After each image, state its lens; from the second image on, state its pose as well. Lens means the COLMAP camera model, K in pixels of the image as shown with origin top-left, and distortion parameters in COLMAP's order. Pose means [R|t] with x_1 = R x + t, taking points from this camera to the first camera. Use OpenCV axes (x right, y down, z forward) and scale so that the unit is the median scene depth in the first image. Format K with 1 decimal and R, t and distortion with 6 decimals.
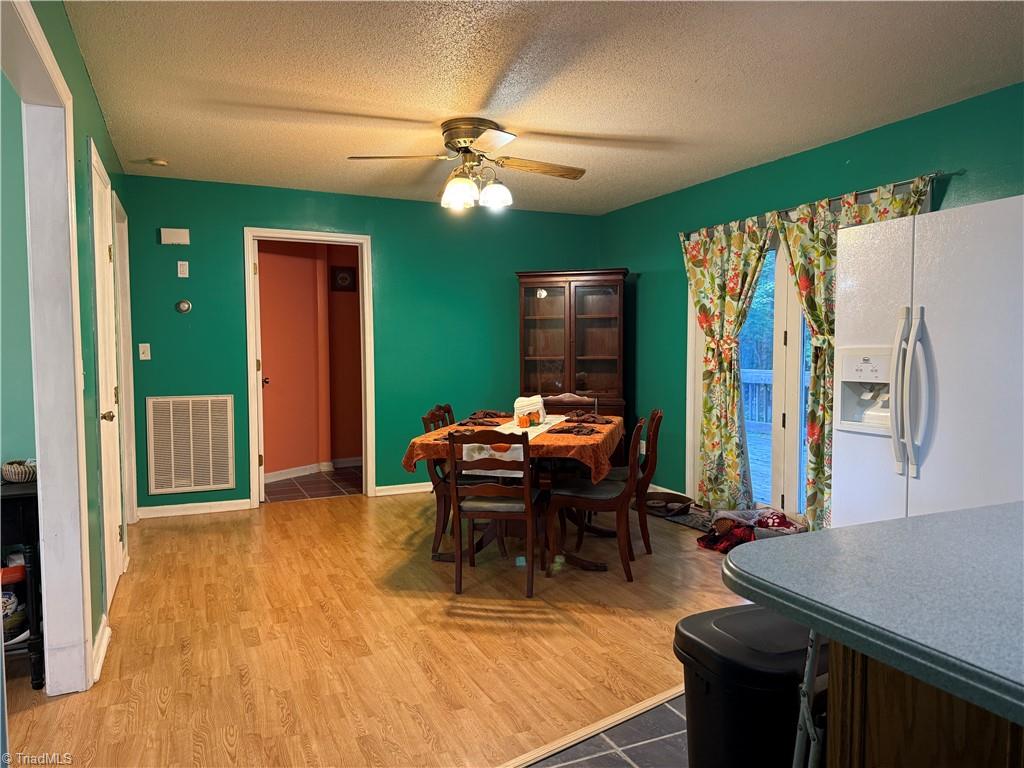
lens RADIAL K [[715.6, 0, 506.7], [0, 715.6, 385.5], [0, 0, 1]] dist [-0.004009, -0.003140]
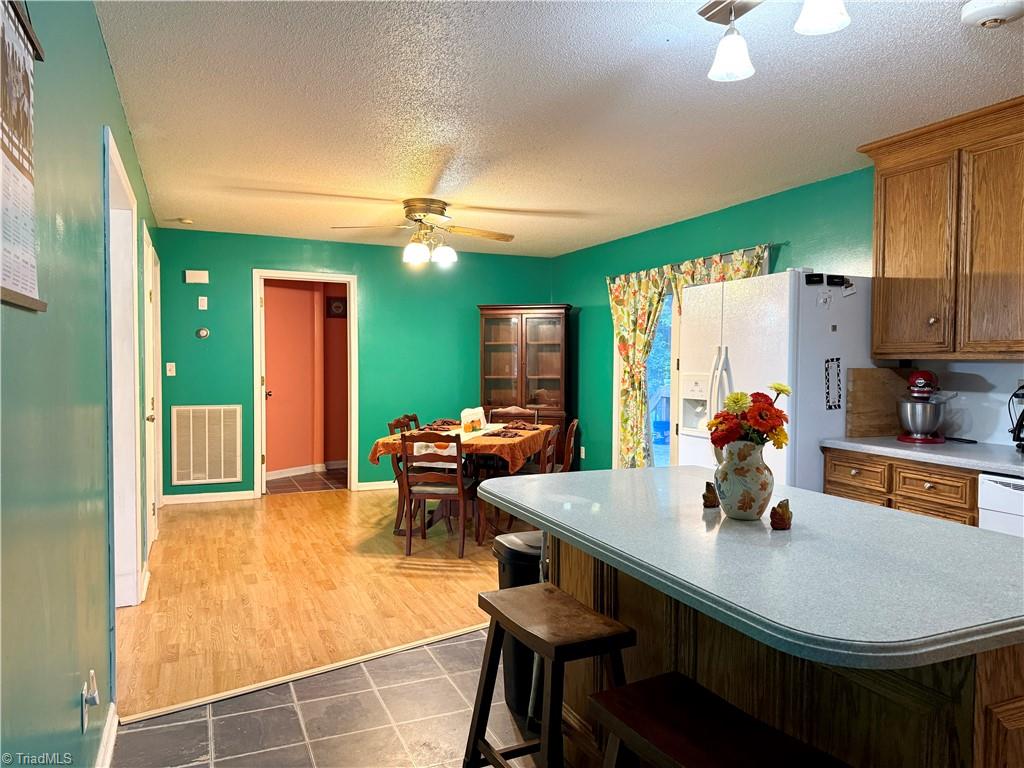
lens RADIAL K [[715.6, 0, 515.6], [0, 715.6, 382.7], [0, 0, 1]] dist [-0.004009, -0.003140]
pose [[0.999956, 0.009384, 0.000079, 0.104961], [-0.009379, 0.999639, -0.025190, 0.001295], [-0.000315, 0.025188, 0.999683, -0.273716]]
